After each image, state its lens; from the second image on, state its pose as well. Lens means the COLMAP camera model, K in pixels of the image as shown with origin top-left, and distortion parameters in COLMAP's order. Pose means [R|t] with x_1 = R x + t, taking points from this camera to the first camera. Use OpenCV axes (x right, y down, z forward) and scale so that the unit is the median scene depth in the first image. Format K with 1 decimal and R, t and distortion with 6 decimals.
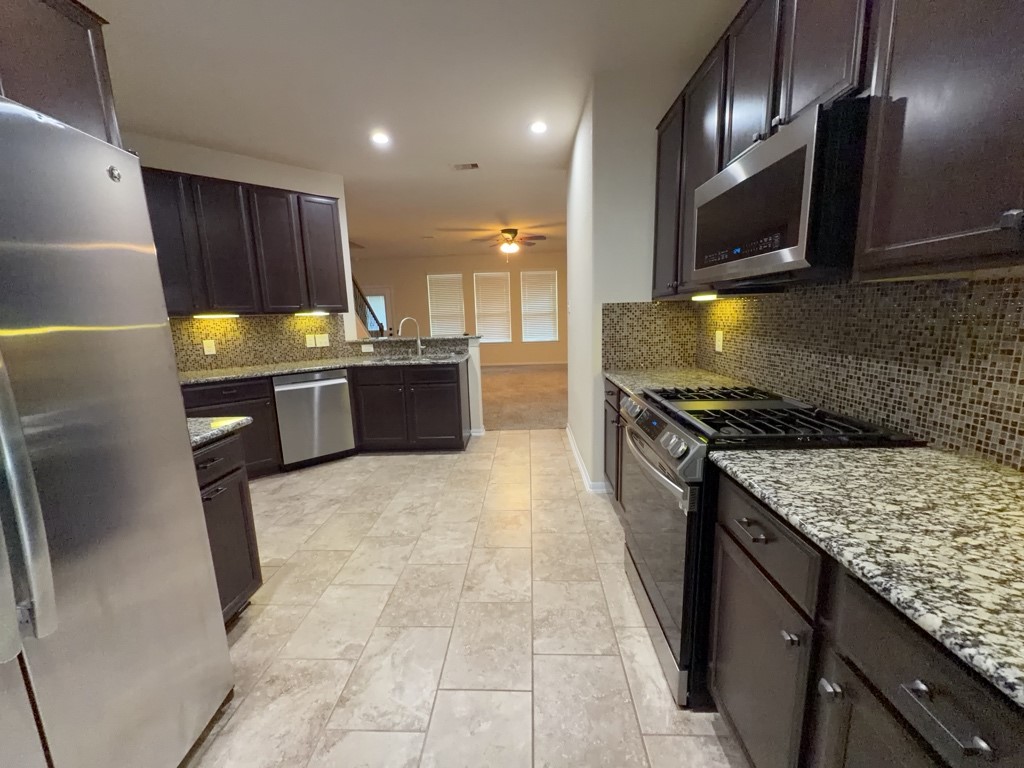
lens RADIAL K [[409.6, 0, 510.1], [0, 409.6, 385.1], [0, 0, 1]] dist [-0.000614, 0.000399]
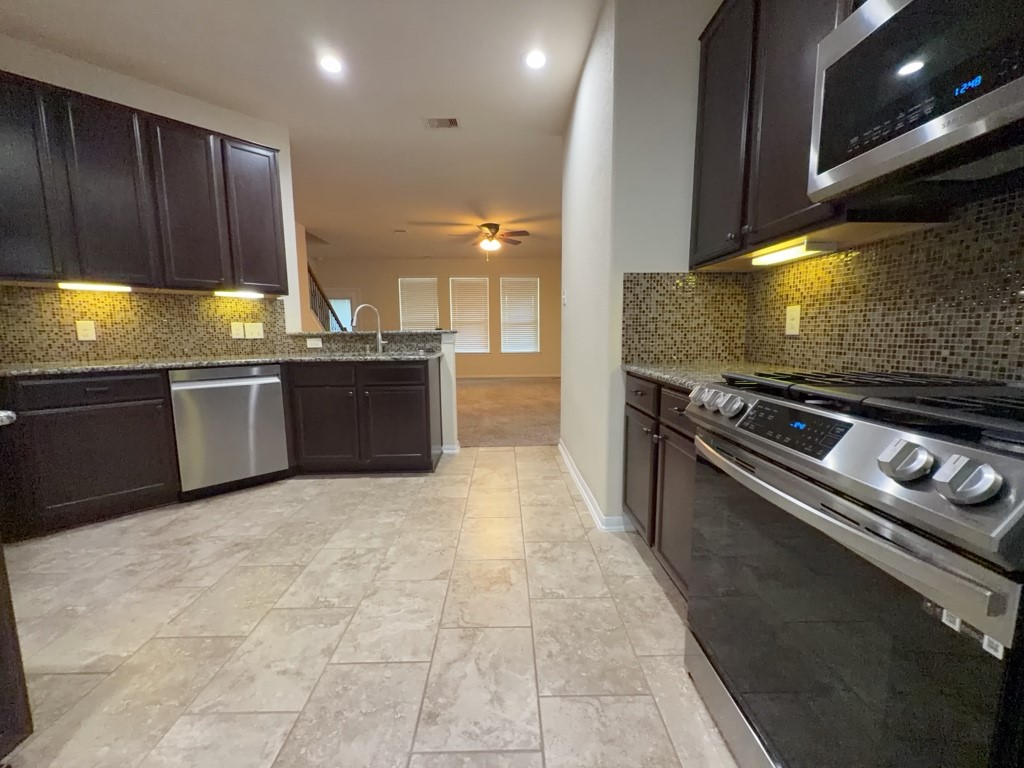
lens RADIAL K [[409.6, 0, 510.0], [0, 409.6, 386.0], [0, 0, 1]] dist [-0.000614, 0.000399]
pose [[0.998022, 0.014028, 0.061279, -0.019480], [-0.011369, 0.998987, -0.043540, 0.035185], [-0.061828, 0.042757, 0.997171, 0.256108]]
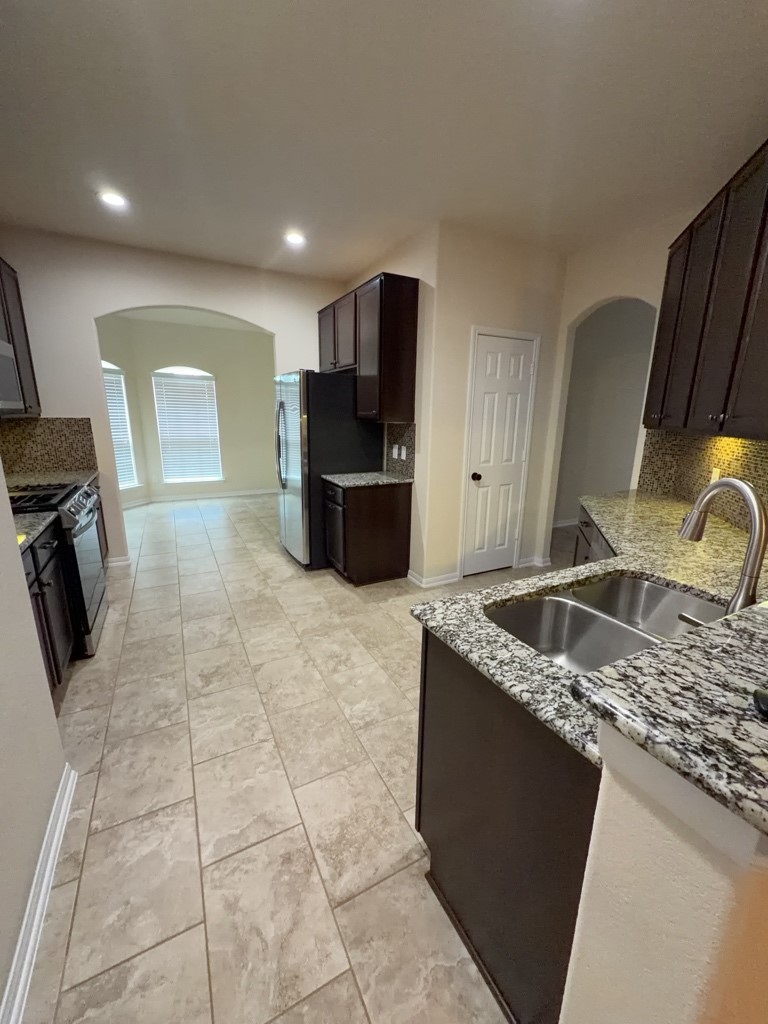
lens RADIAL K [[409.6, 0, 384.3], [0, 409.6, 512.7], [0, 0, 1]] dist [-0.000614, 0.000399]
pose [[-0.866132, 0.136631, -0.480778, 0.046806], [-0.073831, 0.916384, 0.393432, -0.298776], [0.494333, 0.376260, -0.783622, 1.458299]]
